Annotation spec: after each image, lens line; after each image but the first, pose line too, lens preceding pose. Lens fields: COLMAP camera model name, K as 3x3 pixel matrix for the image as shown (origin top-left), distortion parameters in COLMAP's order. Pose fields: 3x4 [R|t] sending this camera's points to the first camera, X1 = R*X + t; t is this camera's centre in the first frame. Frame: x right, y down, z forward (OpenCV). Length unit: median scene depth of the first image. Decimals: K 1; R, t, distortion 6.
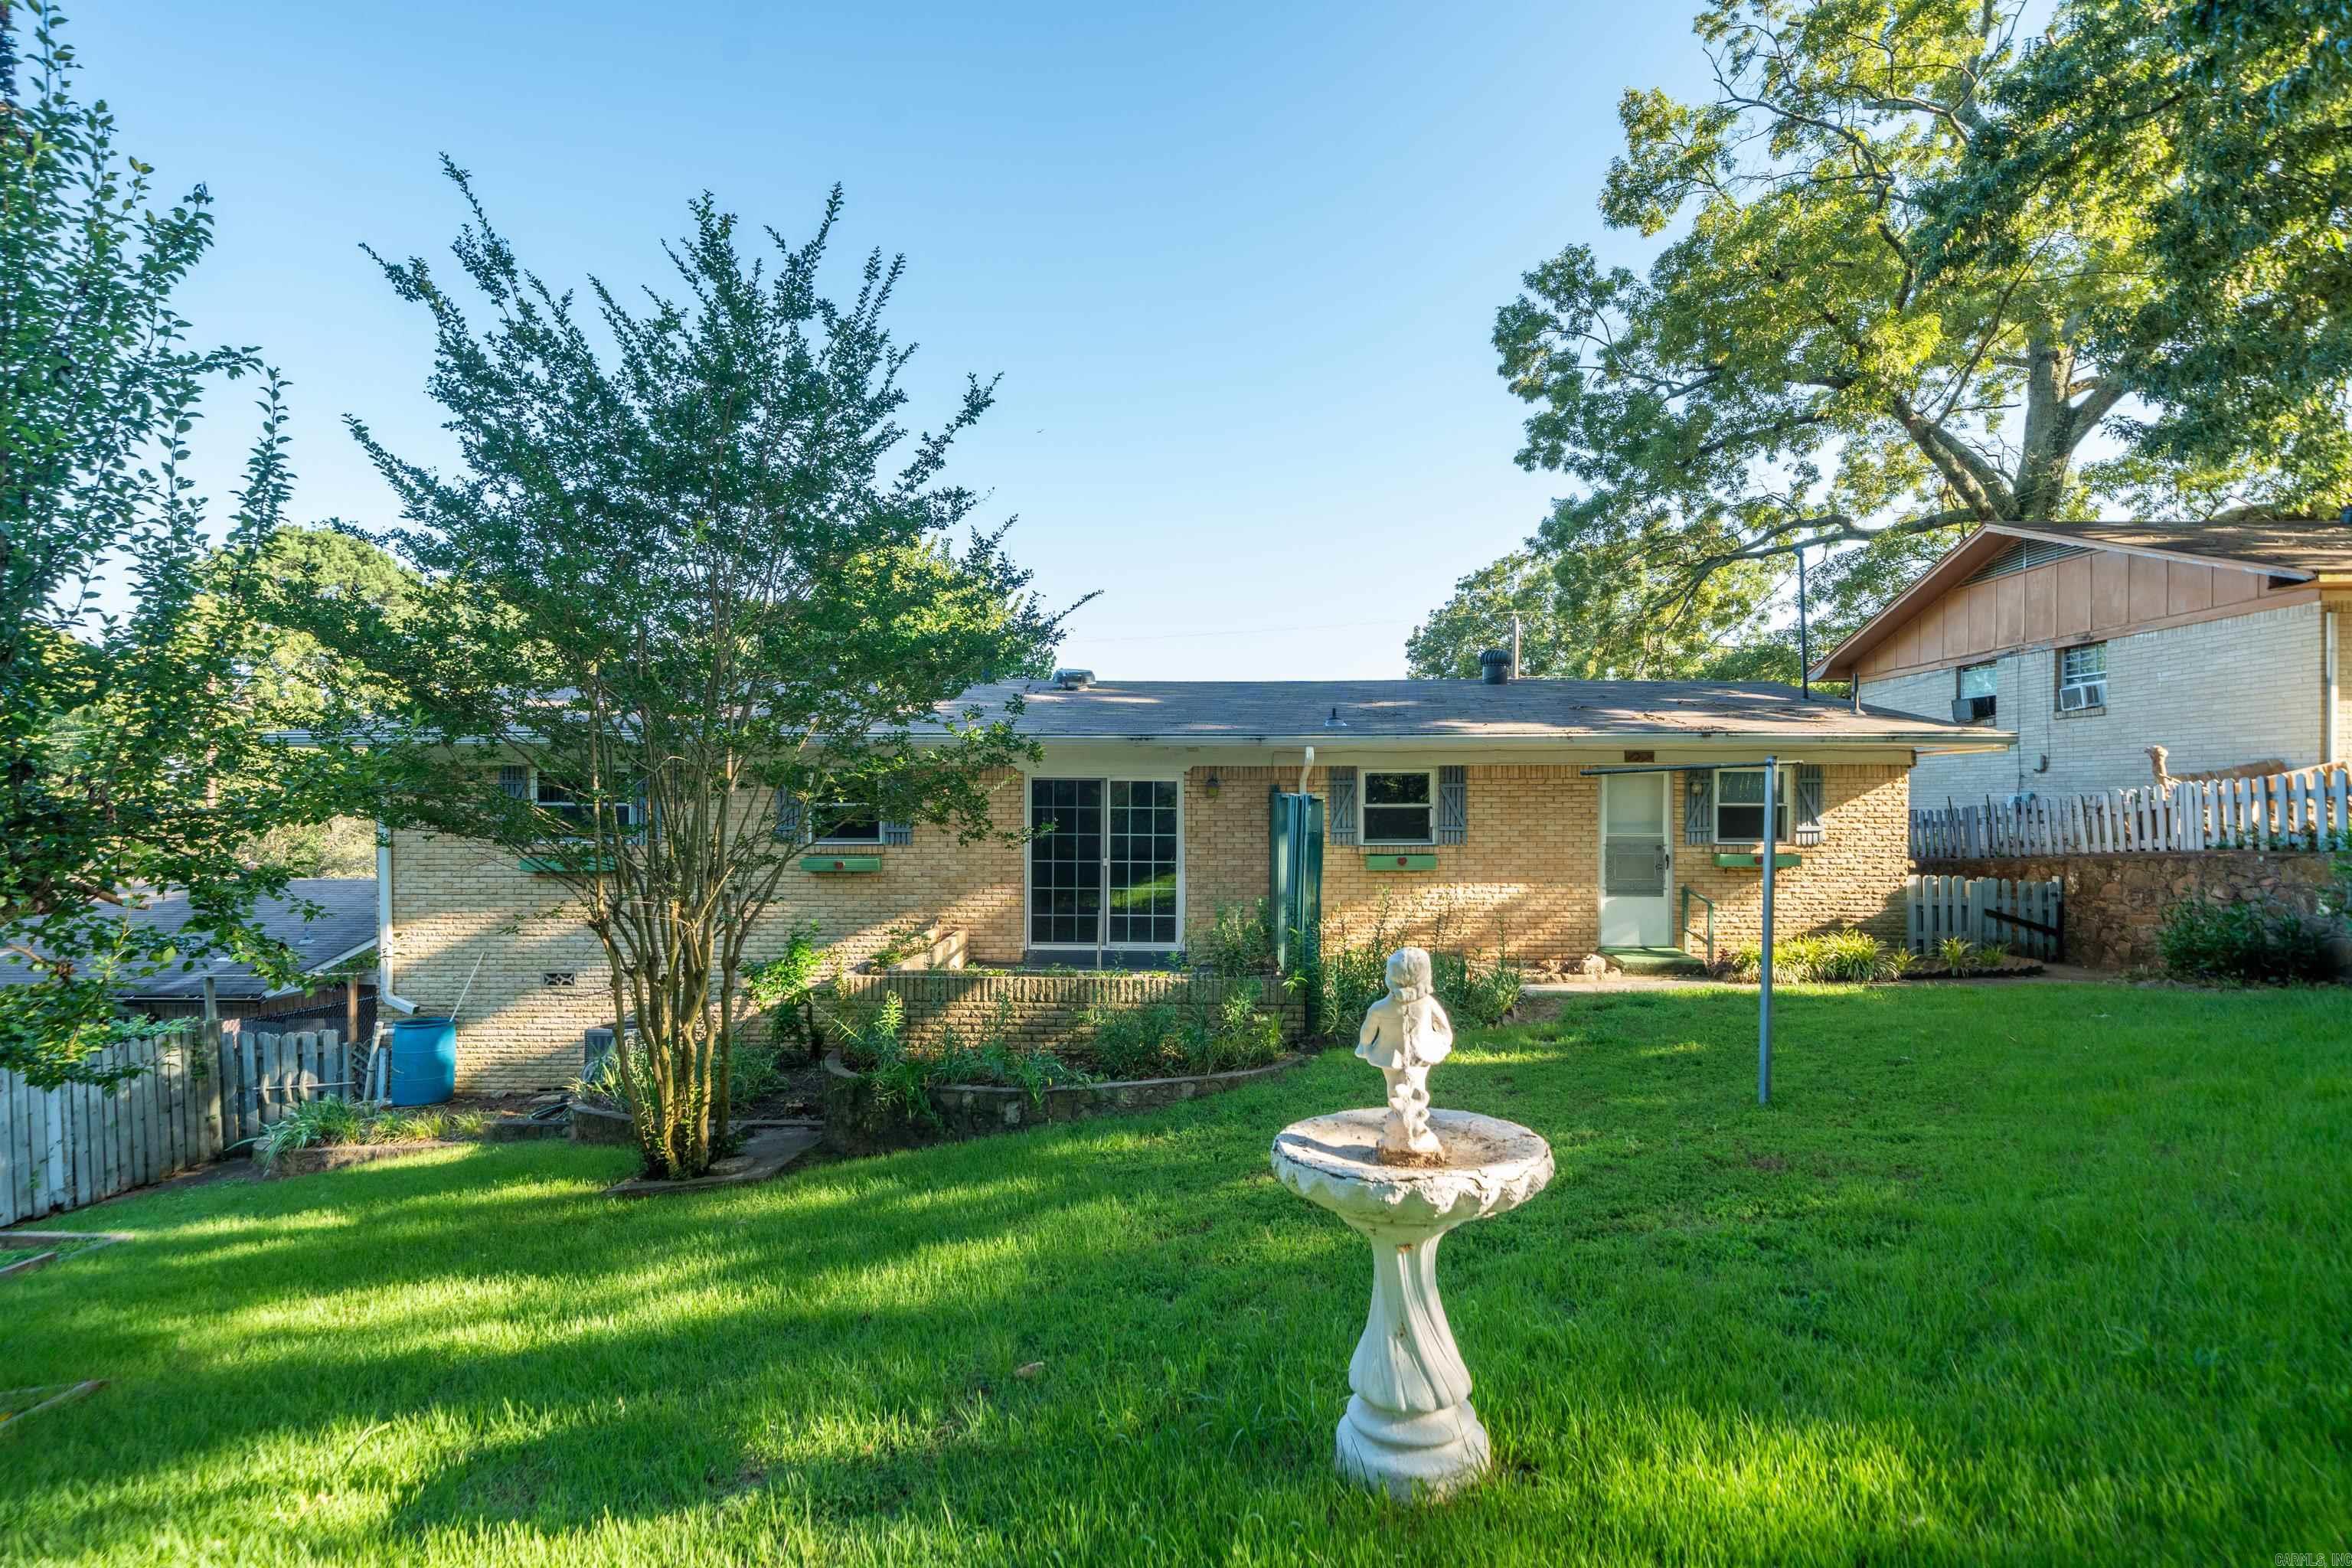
lens RADIAL K [[1144.0, 0, 1146.6], [0, 1144.0, 804.4], [0, 0, 1]] dist [-0.001318, -0.000294]
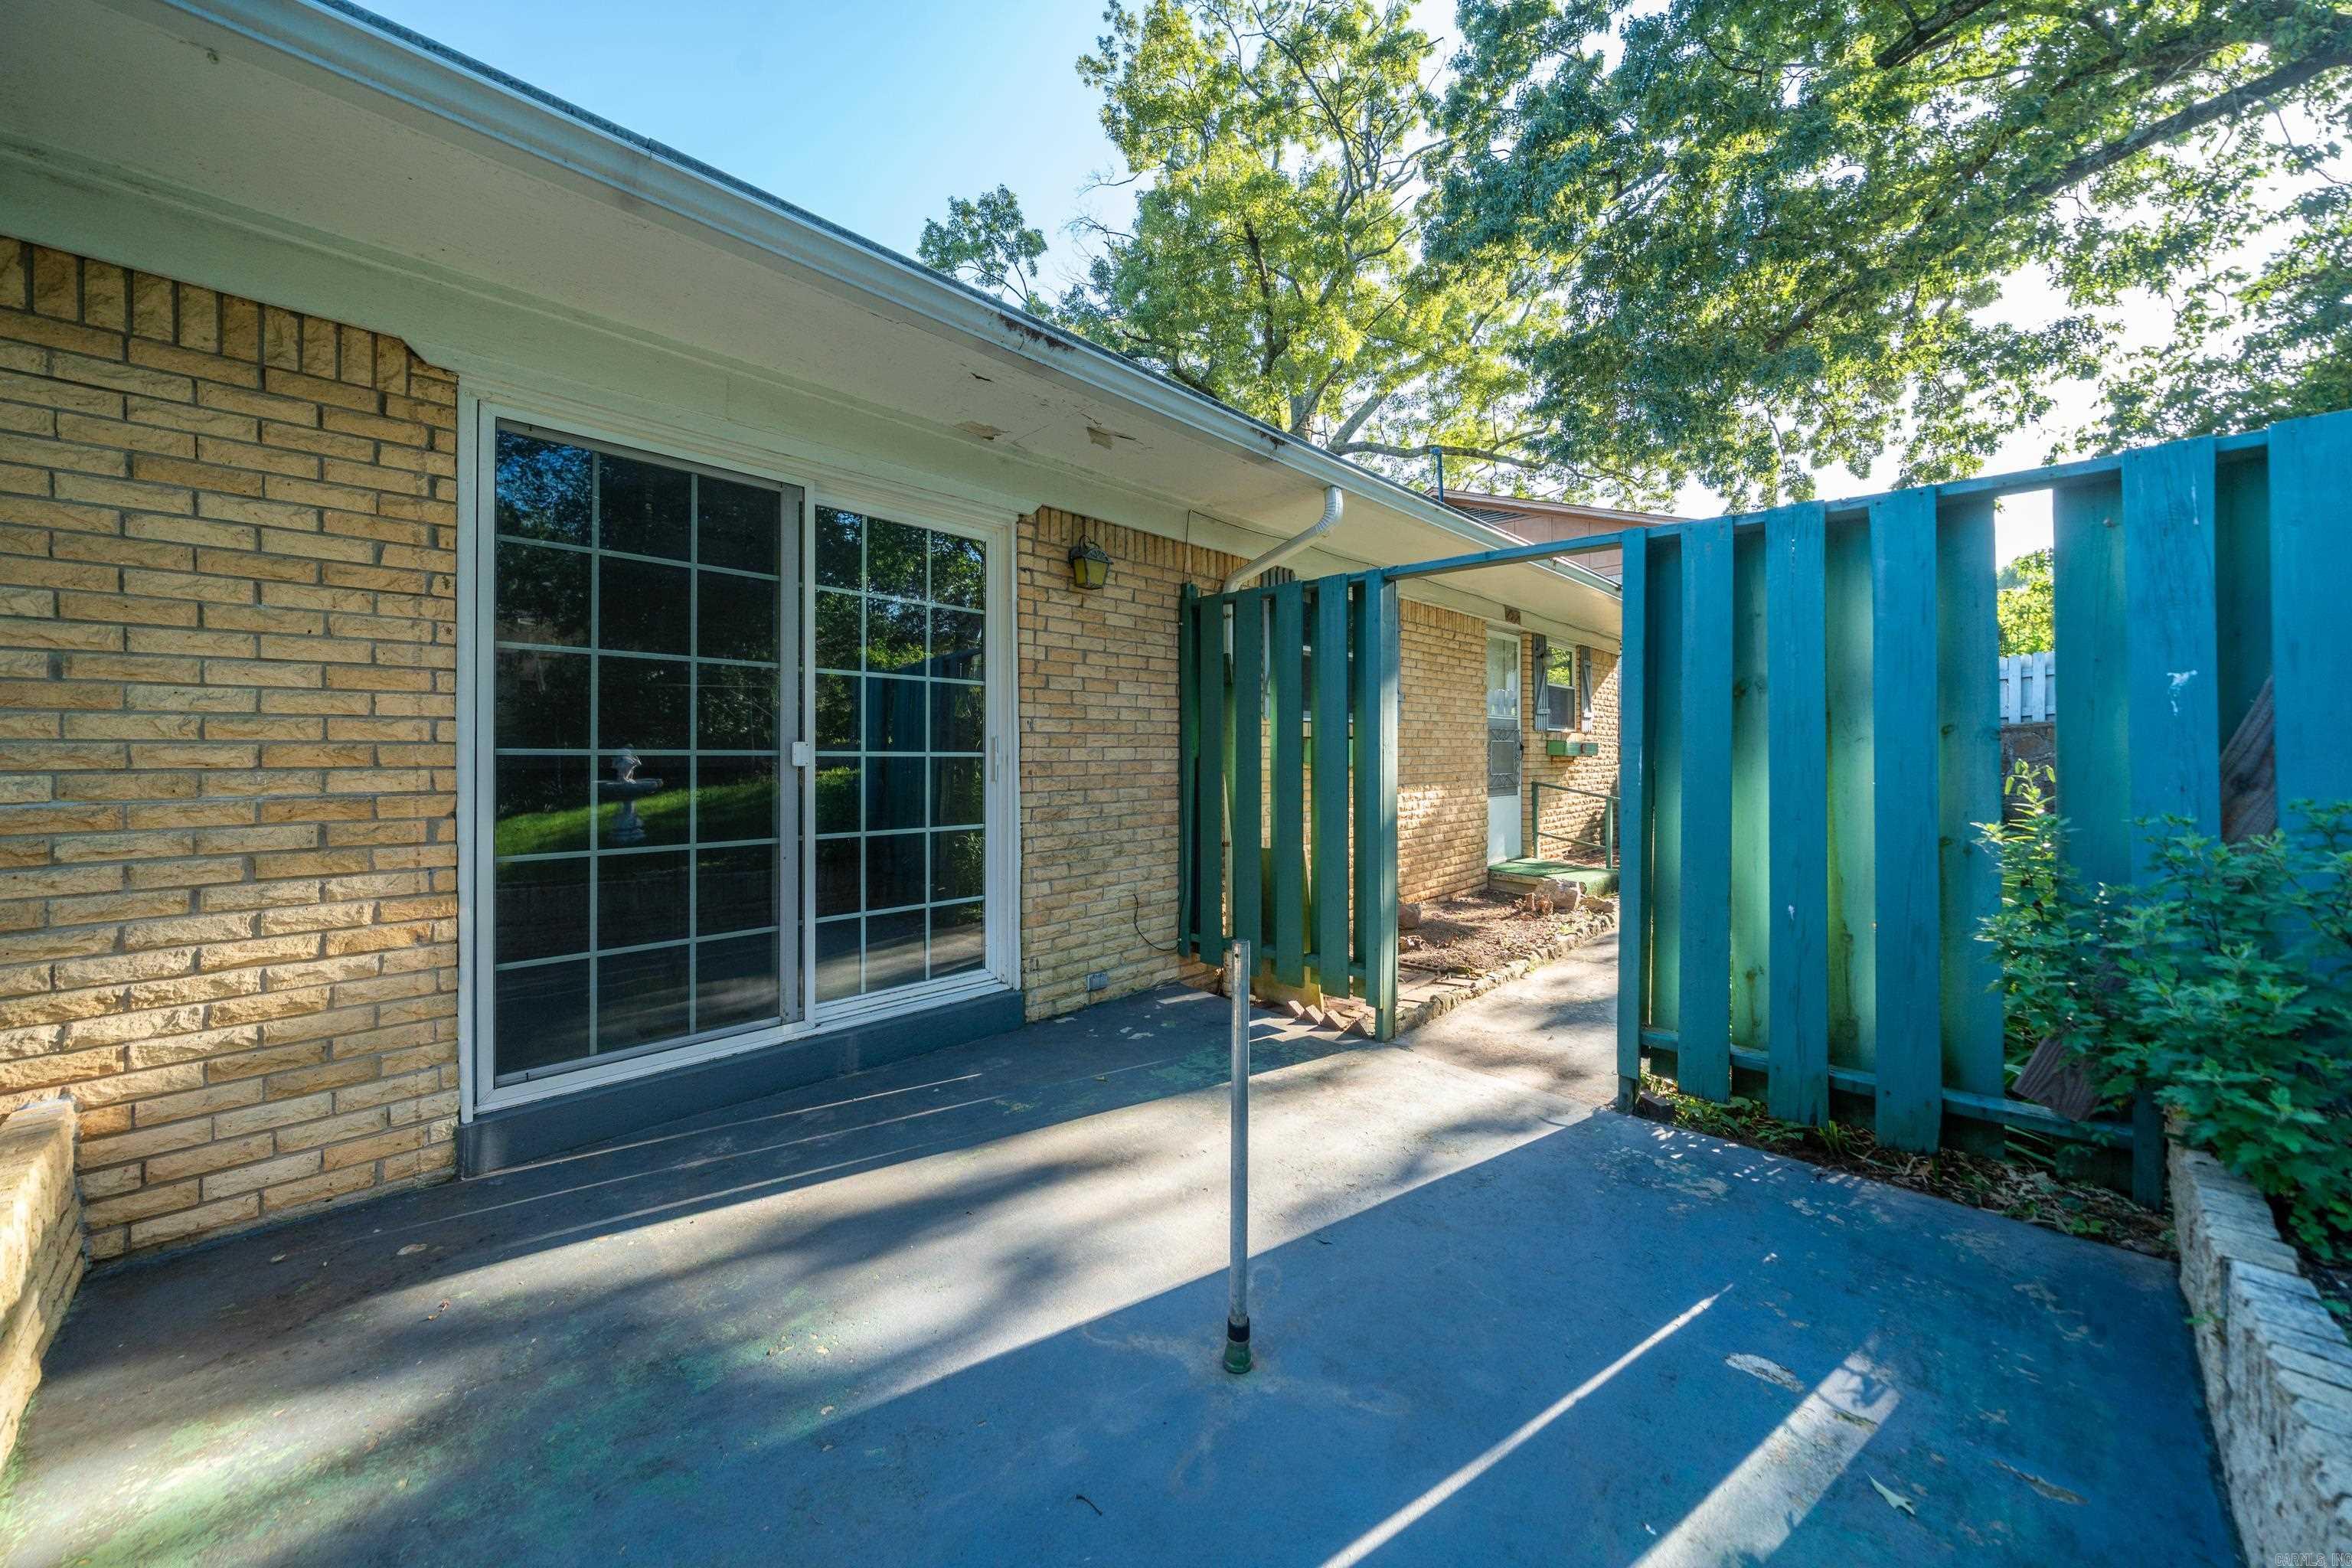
lens RADIAL K [[814.2, 0, 1139.4], [0, 814.2, 756.3], [0, 0, 1]] dist [-0.009172, 0.000301]
pose [[0.700193, 0.005663, 0.713931, -0.129711], [-0.012146, 0.999918, 0.003981, 0.049847], [-0.713850, -0.011459, 0.700205, 0.791326]]
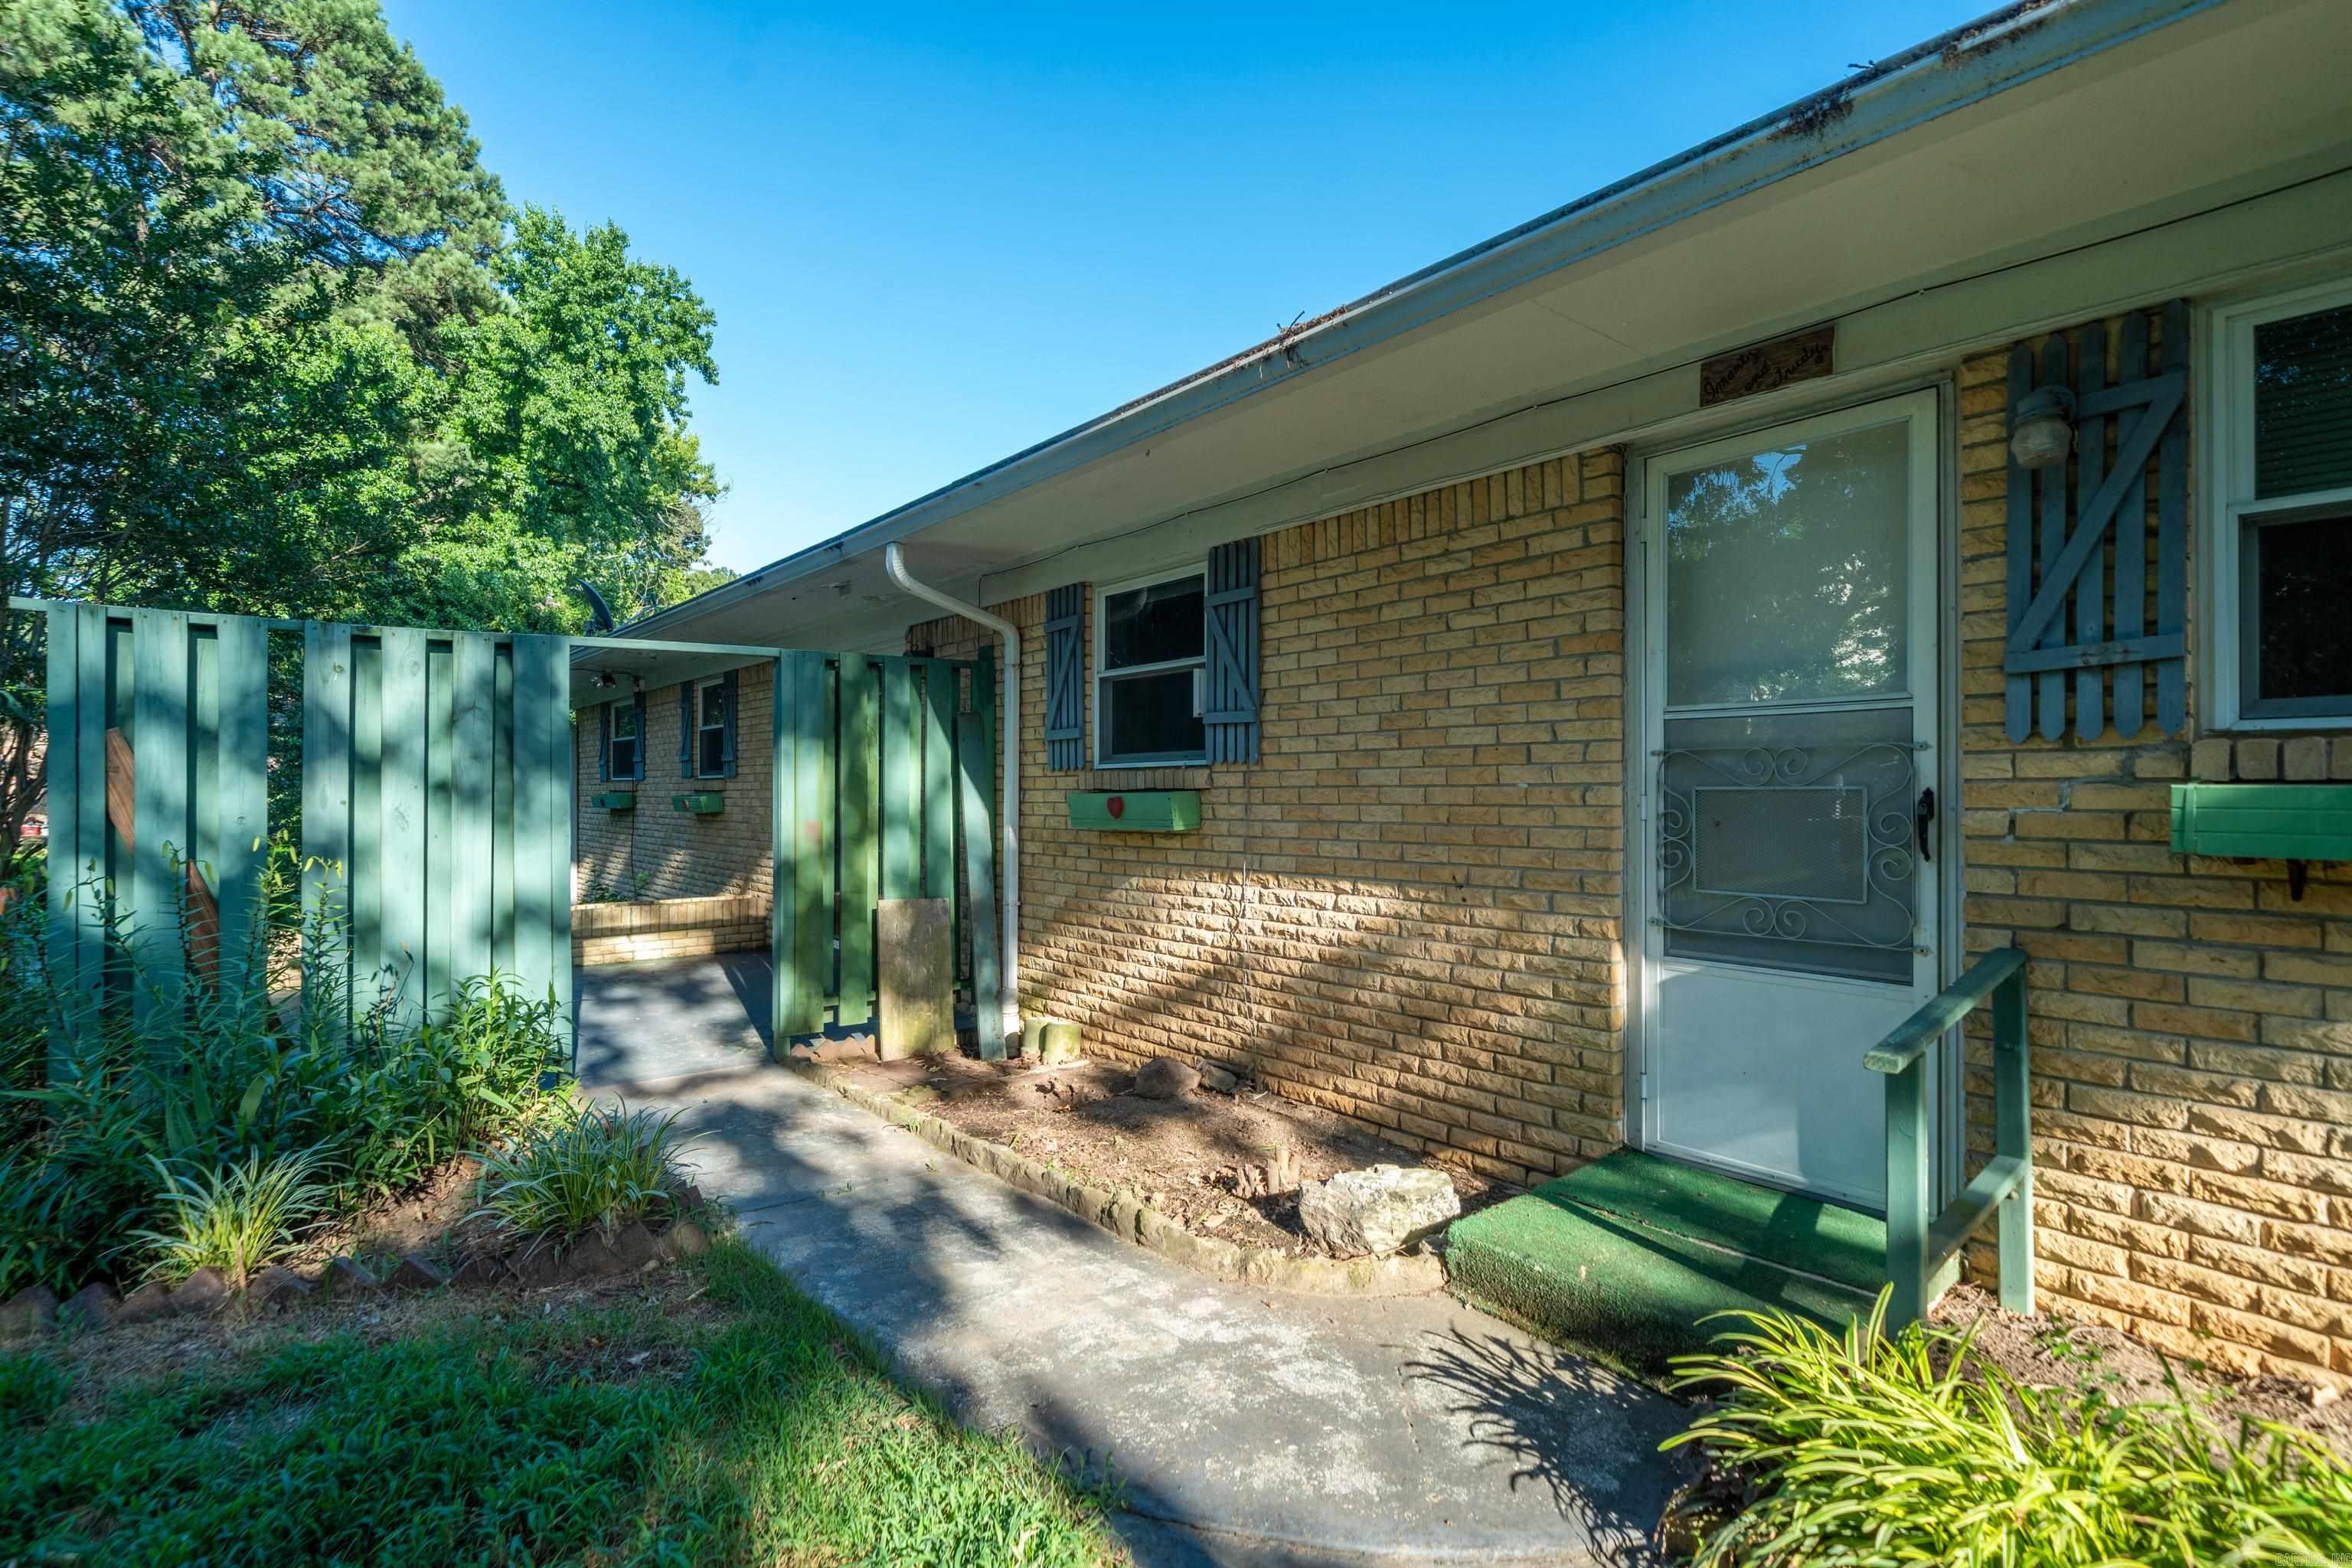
lens RADIAL K [[1140.8, 0, 1148.2], [0, 1140.8, 784.8], [0, 0, 1]] dist [-0.002029, 0.000106]
pose [[0.639950, -0.004545, -0.768403, 0.524128], [0.007176, 0.999974, 0.000061, 0.041524], [0.768383, -0.005553, 0.639966, 0.751423]]
